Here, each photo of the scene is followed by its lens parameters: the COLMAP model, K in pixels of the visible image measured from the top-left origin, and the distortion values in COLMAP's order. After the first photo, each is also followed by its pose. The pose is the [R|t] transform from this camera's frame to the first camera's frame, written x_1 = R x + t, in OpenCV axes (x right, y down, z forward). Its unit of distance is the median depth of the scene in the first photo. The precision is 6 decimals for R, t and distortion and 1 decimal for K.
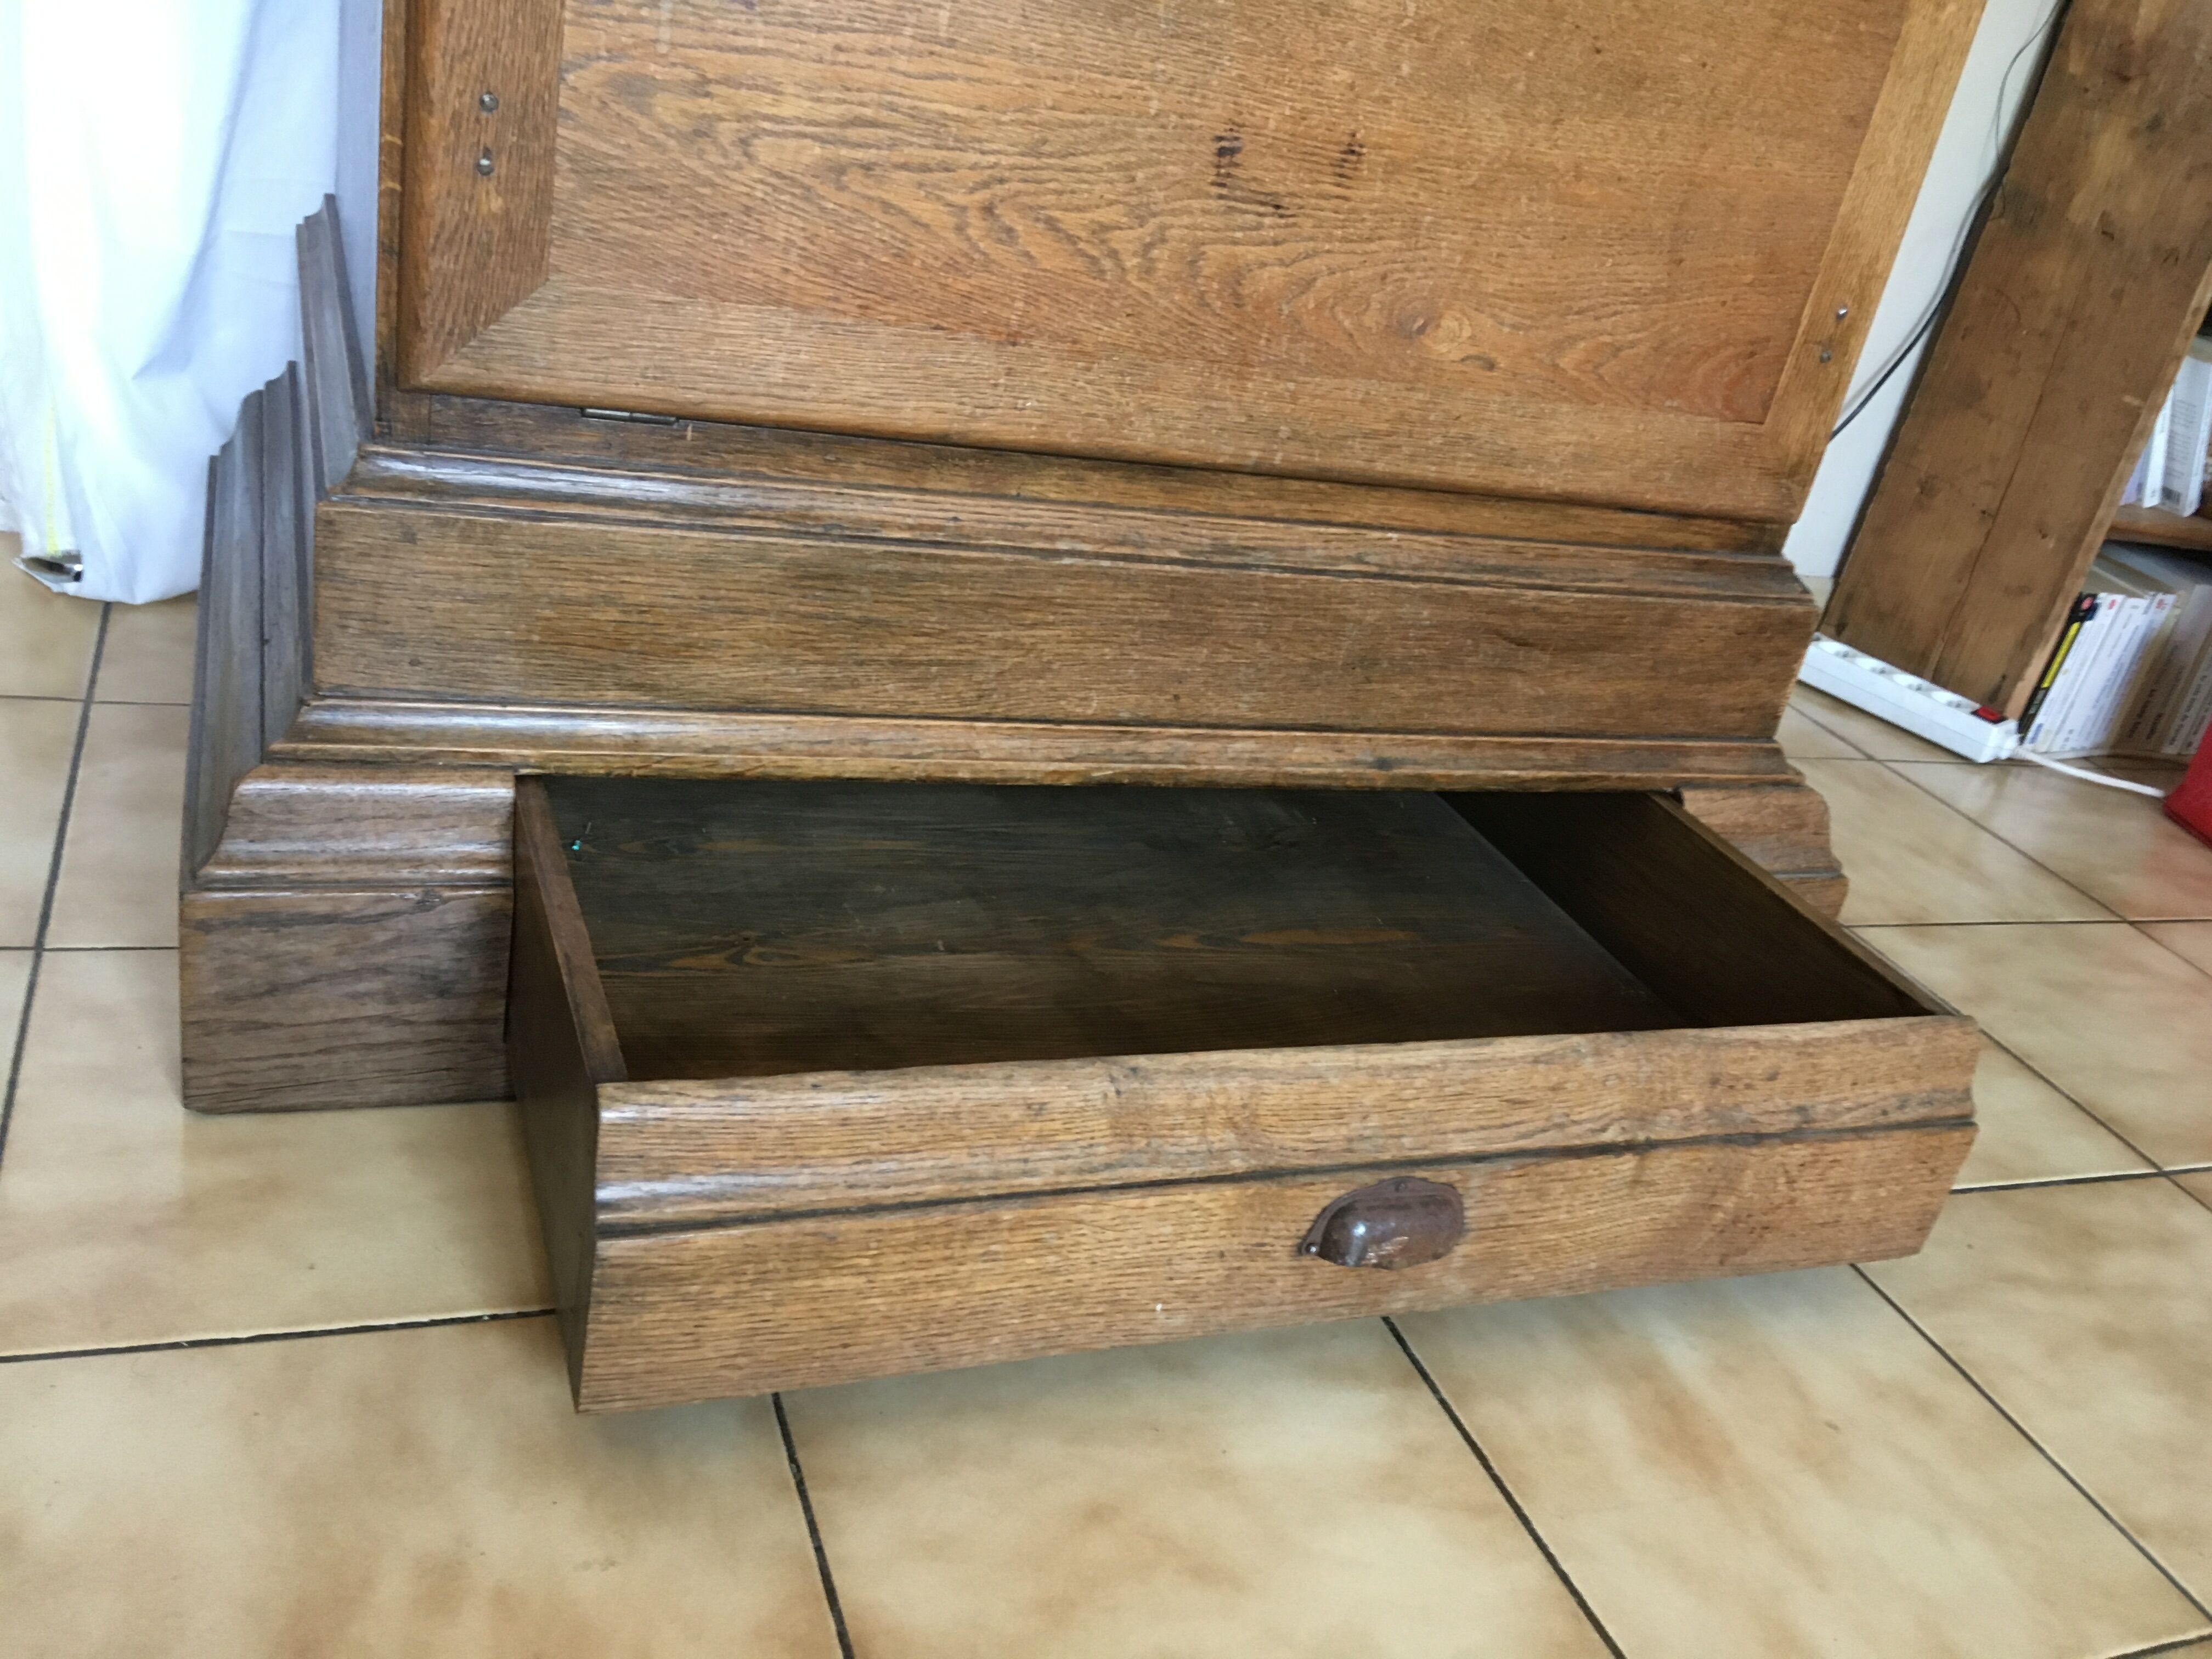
lens RADIAL K [[1879.8, 0, 1106.0], [0, 1879.8, 829.5], [0, 0, 1]] dist [0.107473, -0.167936]
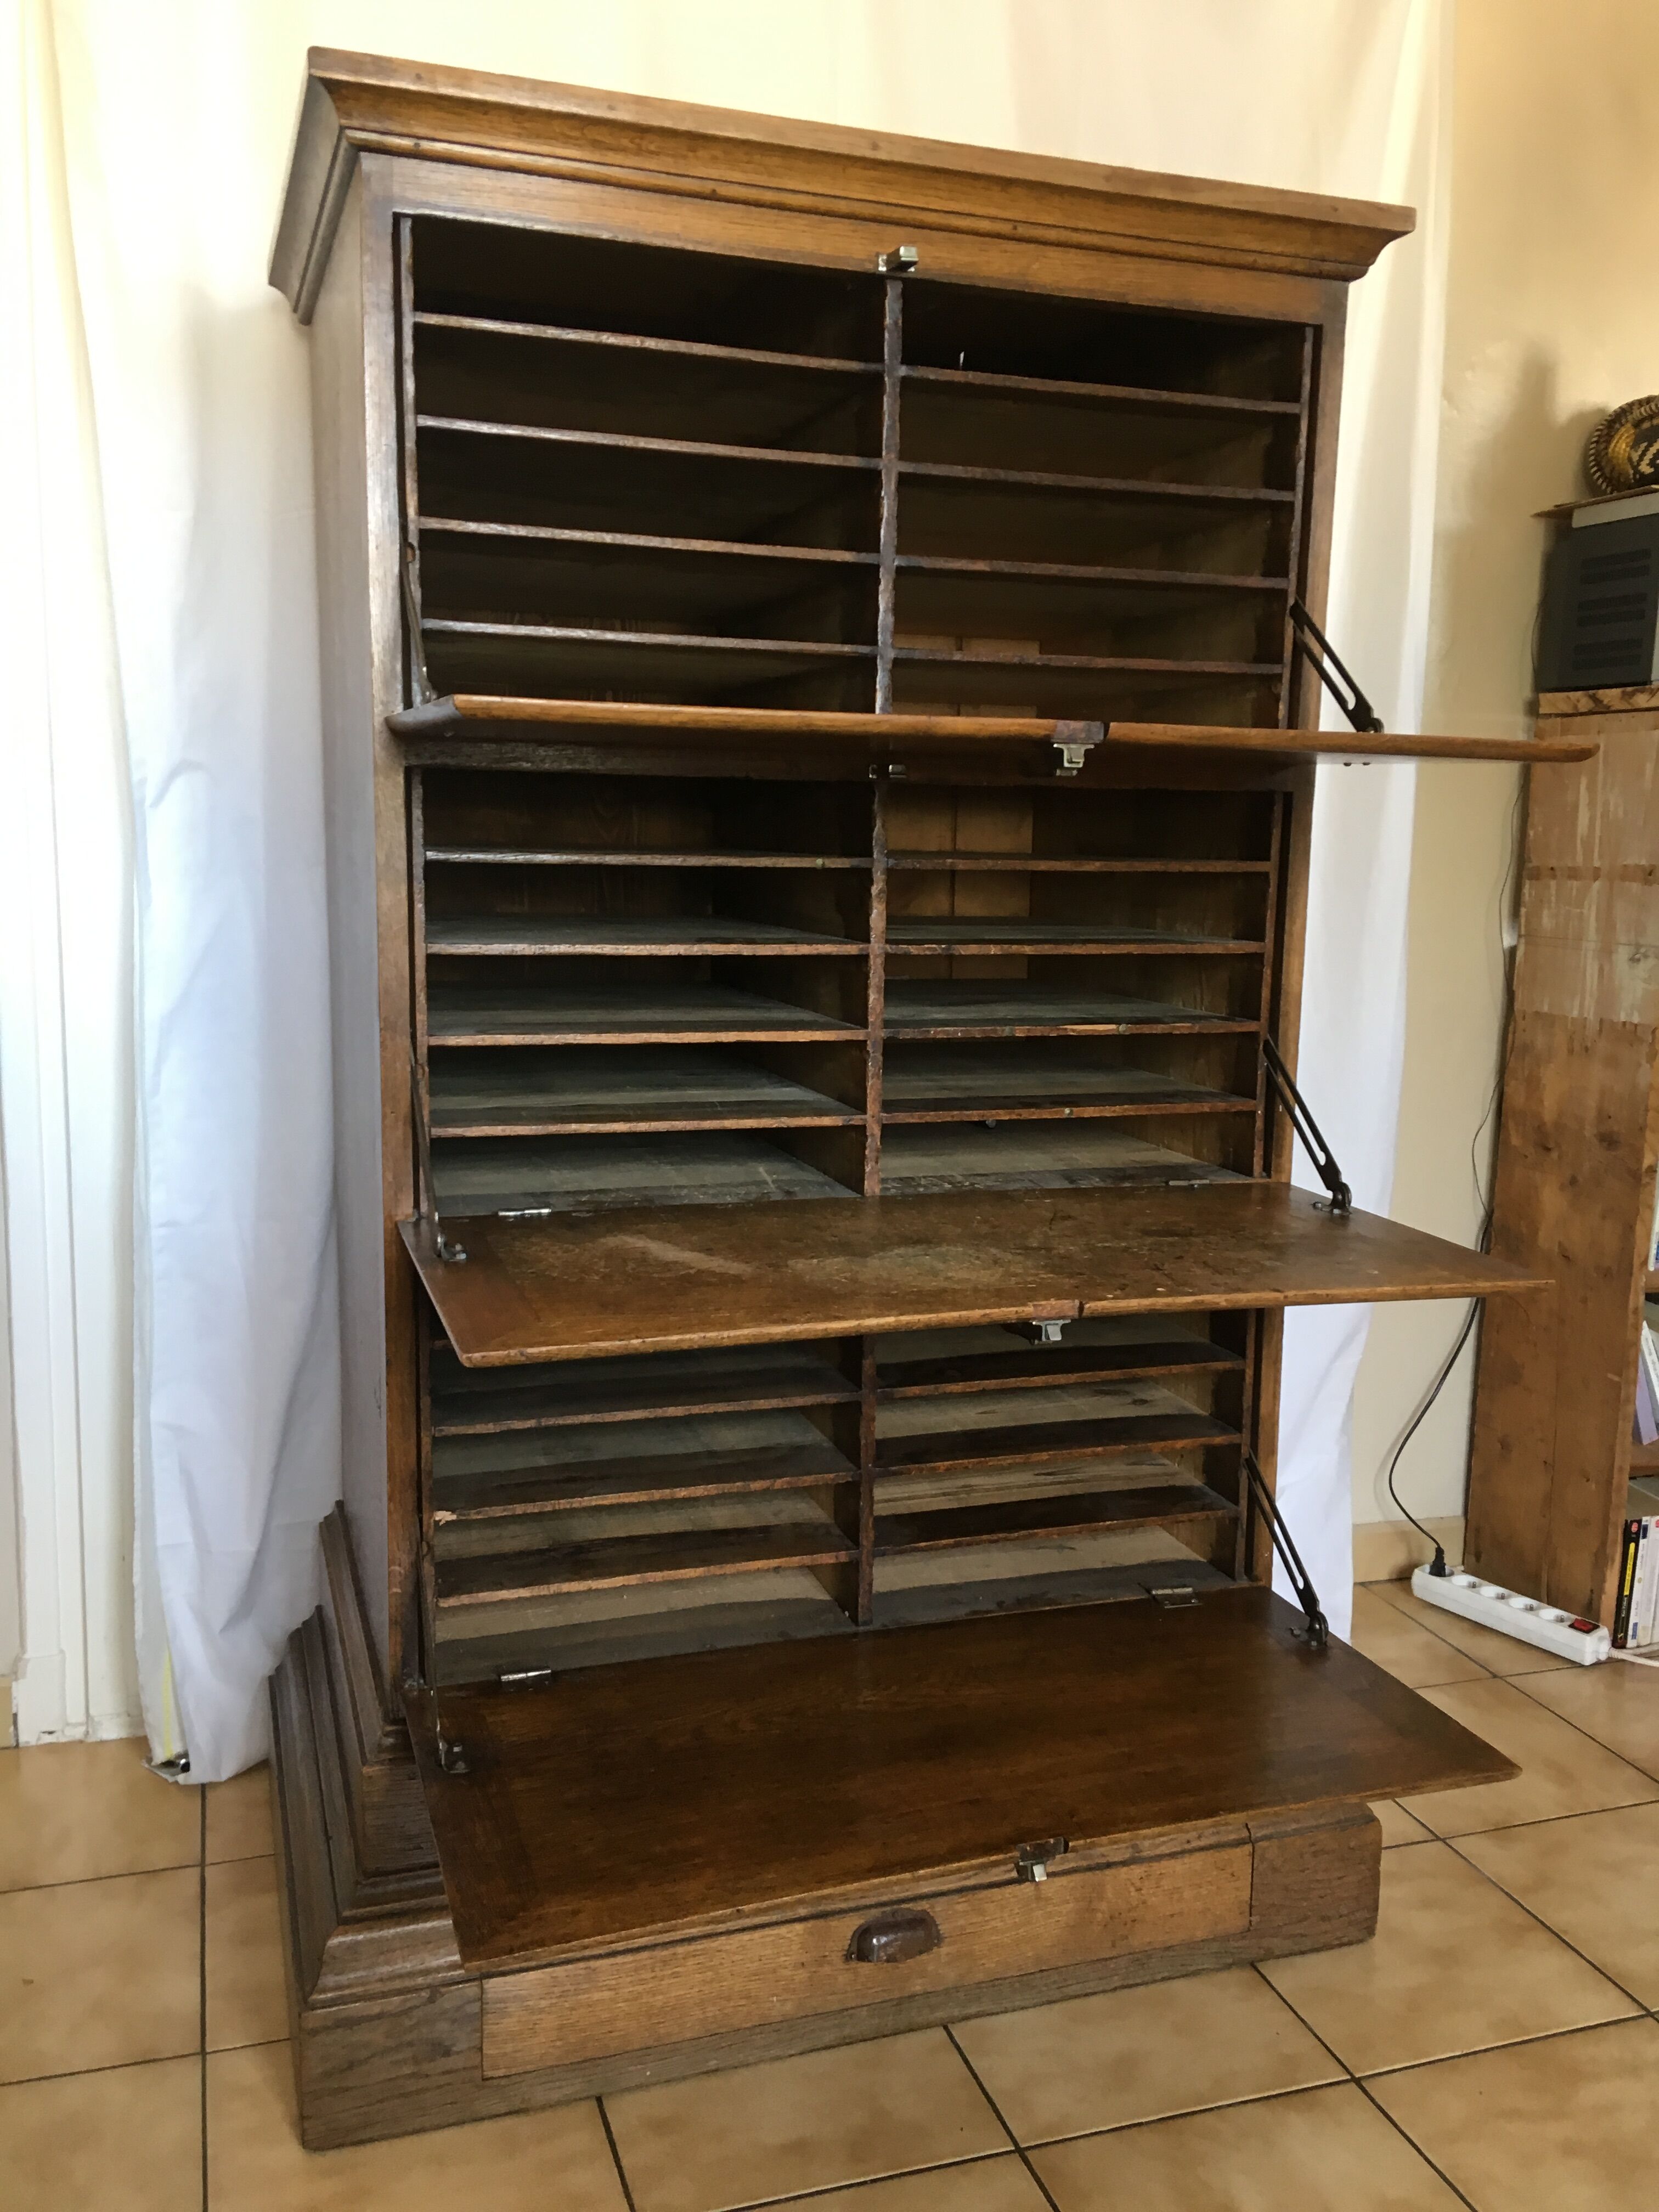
lens RADIAL K [[1879.8, 0, 829.5], [0, 1879.8, 1106.0], [0, 0, 1]] dist [0.107473, -0.167936]
pose [[0.982925, -0.169774, -0.070958, 0.160694], [0.139944, 0.940119, -0.310792, -0.084241], [0.119473, 0.295555, 0.947826, -0.527098]]
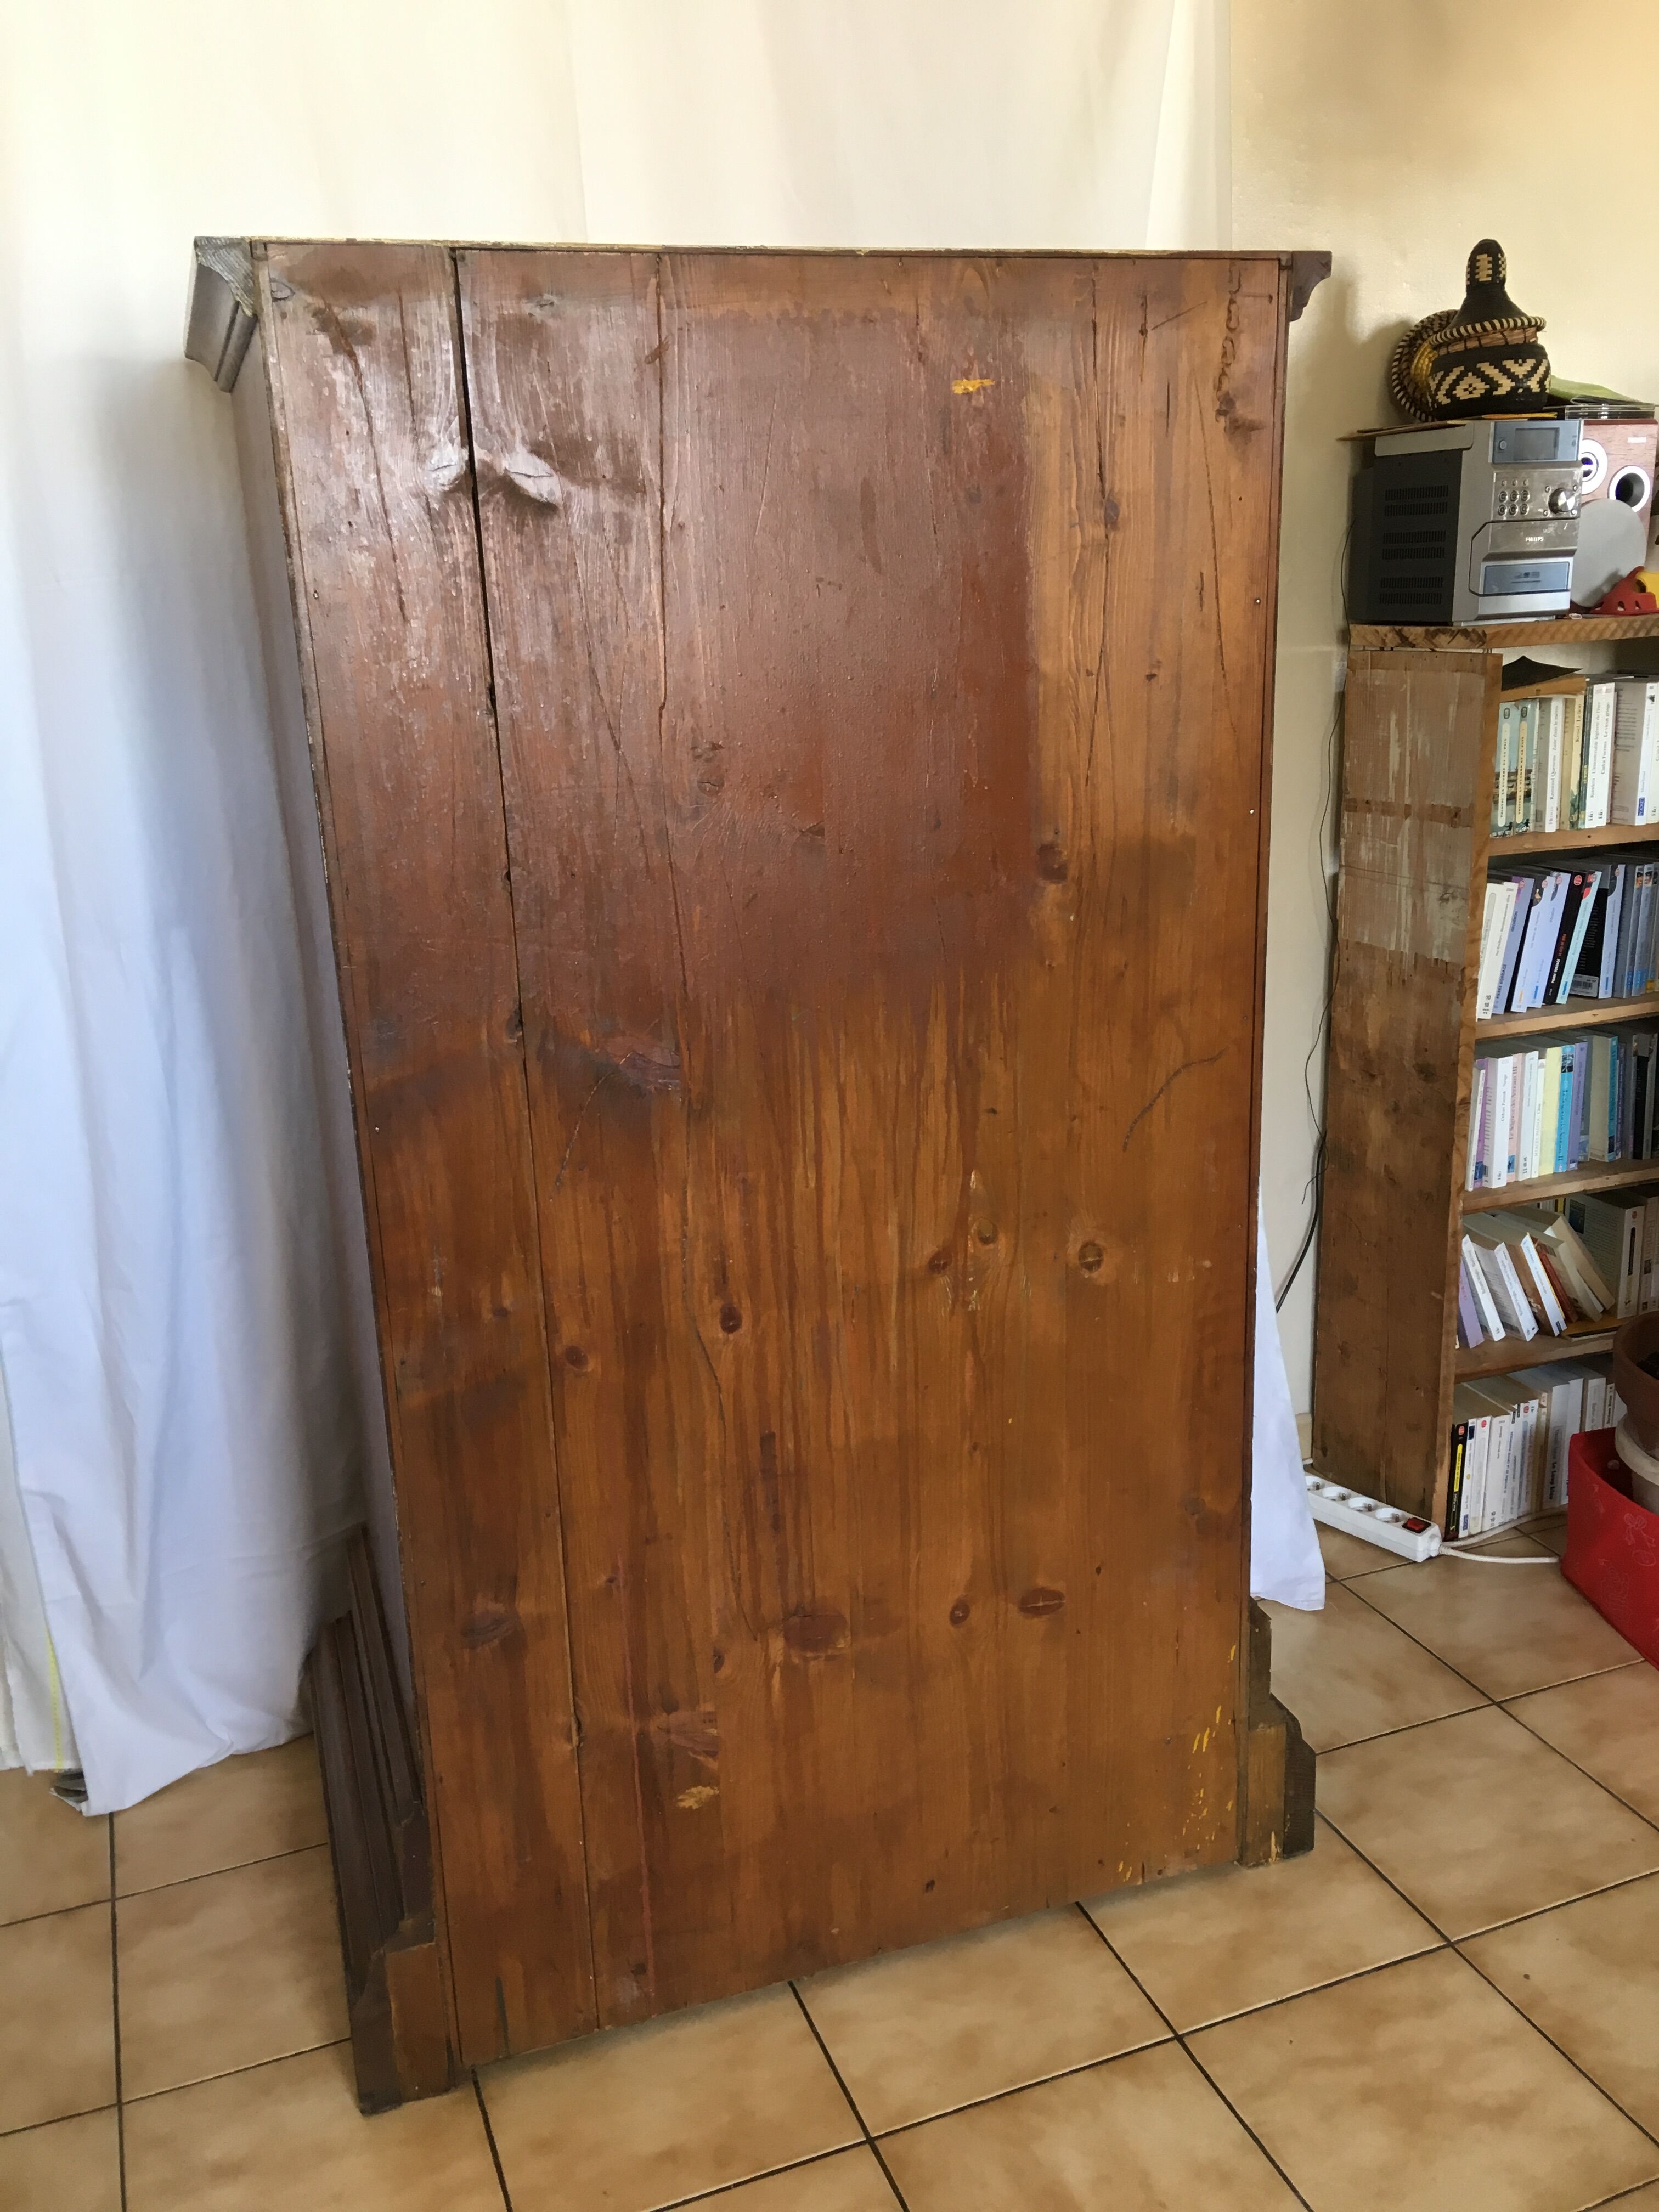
lens RADIAL K [[1879.8, 0, 829.5], [0, 1879.8, 1106.0], [0, 0, 1]] dist [0.107473, -0.167936]
pose [[0.971162, -0.230285, -0.061746, 0.290448], [0.215379, 0.958452, -0.187036, -0.255196], [0.102252, 0.168343, 0.980411, -0.593950]]
